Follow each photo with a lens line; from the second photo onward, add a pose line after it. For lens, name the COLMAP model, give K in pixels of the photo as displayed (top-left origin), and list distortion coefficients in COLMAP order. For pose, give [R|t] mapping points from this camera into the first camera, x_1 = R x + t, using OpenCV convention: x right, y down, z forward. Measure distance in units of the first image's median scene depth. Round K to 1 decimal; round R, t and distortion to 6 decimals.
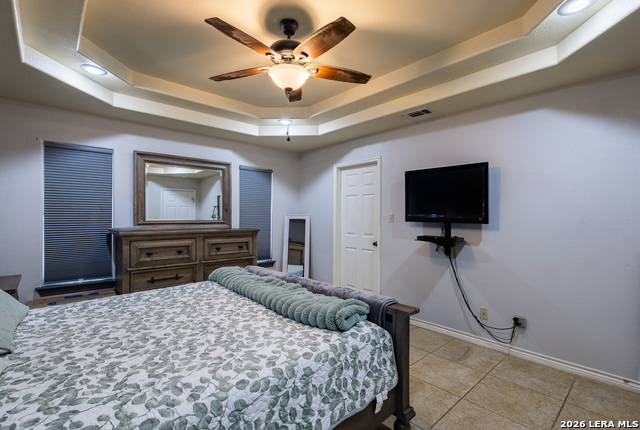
lens RADIAL K [[293.7, 0, 323.2], [0, 293.7, 216.5], [0, 0, 1]] dist [0.005810, -0.001108]
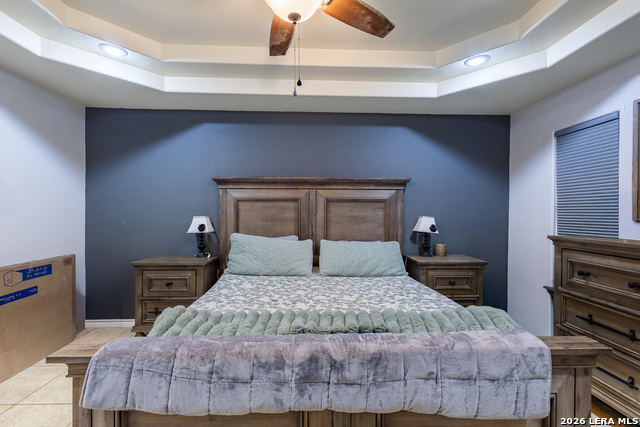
lens RADIAL K [[293.7, 0, 318.7], [0, 293.7, 213.6], [0, 0, 1]] dist [0.005810, -0.001108]
pose [[-0.645483, 0.002423, -0.763771, 0.206874], [-0.005427, 0.999955, 0.007758, -0.000297], [0.763756, 0.009153, -0.645441, 0.871007]]
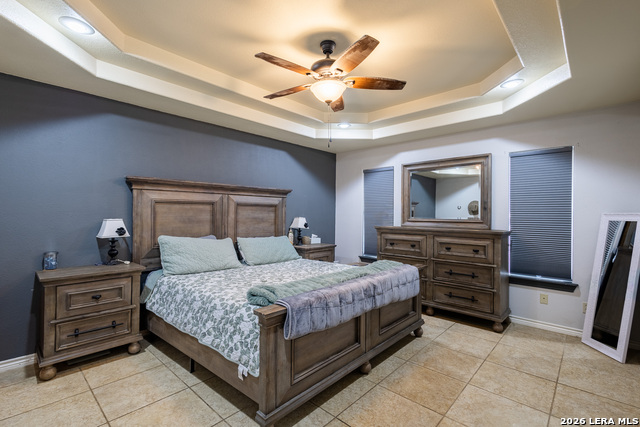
lens RADIAL K [[293.7, 0, 322.9], [0, 293.7, 212.6], [0, 0, 1]] dist [0.005810, -0.001108]
pose [[0.093322, -0.004793, -0.995624, 0.596352], [-0.007819, 0.999954, -0.005547, -0.000405], [0.995605, 0.008303, 0.093280, 0.517074]]
